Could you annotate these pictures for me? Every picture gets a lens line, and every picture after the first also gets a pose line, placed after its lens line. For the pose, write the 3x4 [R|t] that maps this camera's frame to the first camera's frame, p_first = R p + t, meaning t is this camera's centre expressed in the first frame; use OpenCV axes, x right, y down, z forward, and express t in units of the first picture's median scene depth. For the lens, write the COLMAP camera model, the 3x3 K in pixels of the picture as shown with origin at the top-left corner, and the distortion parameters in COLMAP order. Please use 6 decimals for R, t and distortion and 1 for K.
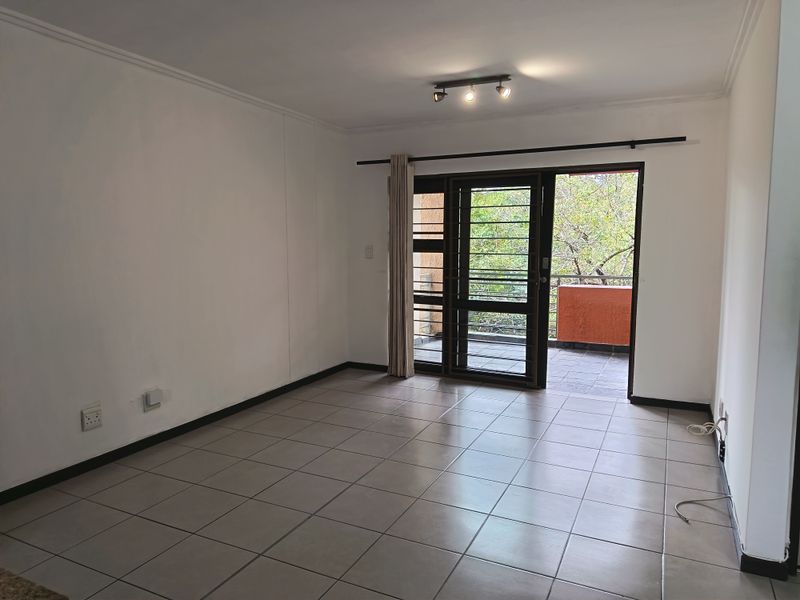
lens RADIAL K [[555.5, 0, 397.8], [0, 555.5, 304.2], [0, 0, 1]] dist [0.068276, -0.077624]
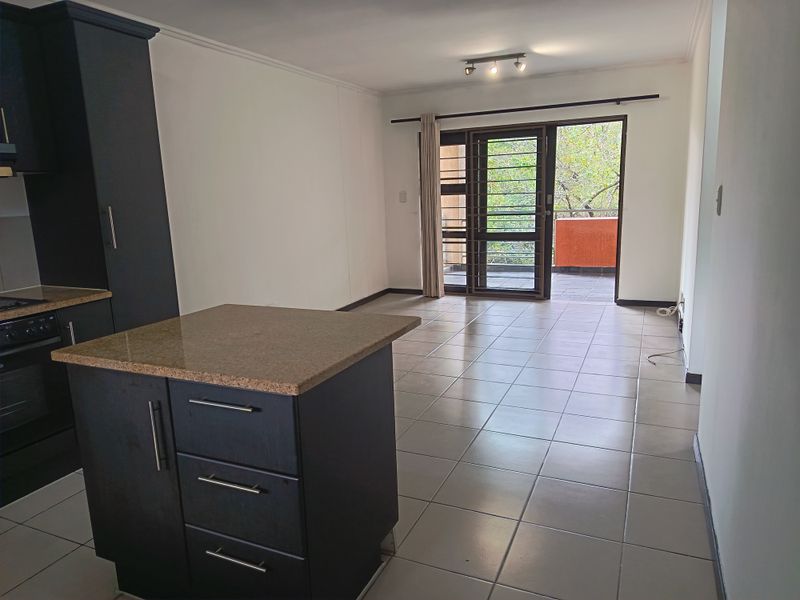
lens RADIAL K [[555.5, 0, 397.1], [0, 555.5, 305.4], [0, 0, 1]] dist [0.068276, -0.077624]
pose [[0.998792, -0.044956, 0.019853, -0.108770], [0.042827, 0.994356, 0.097067, 0.025673], [-0.024105, -0.096099, 0.995080, -0.254302]]
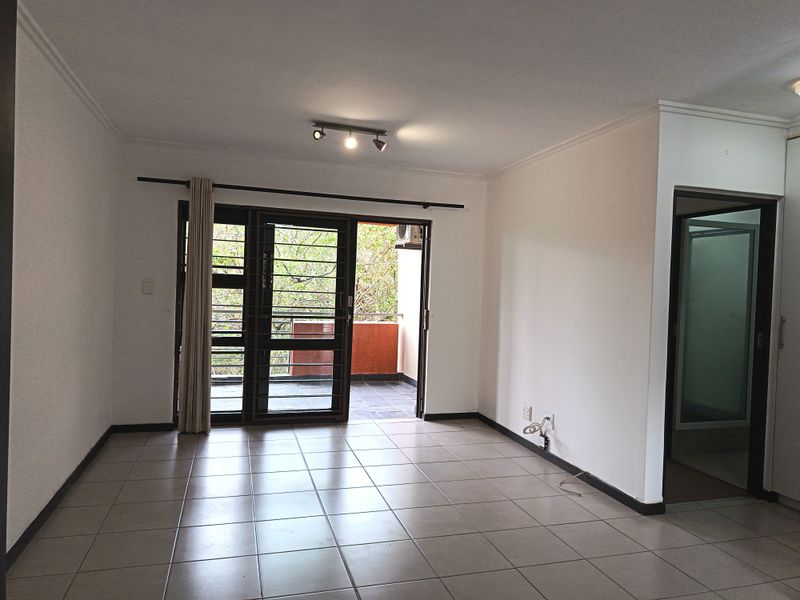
lens RADIAL K [[555.5, 0, 406.9], [0, 555.5, 300.4], [0, 0, 1]] dist [0.068276, -0.077624]
pose [[0.723528, 0.006570, 0.690264, -0.380085], [0.041480, 0.997734, -0.052976, -0.014134], [-0.689048, 0.066962, 0.721616, 0.149411]]
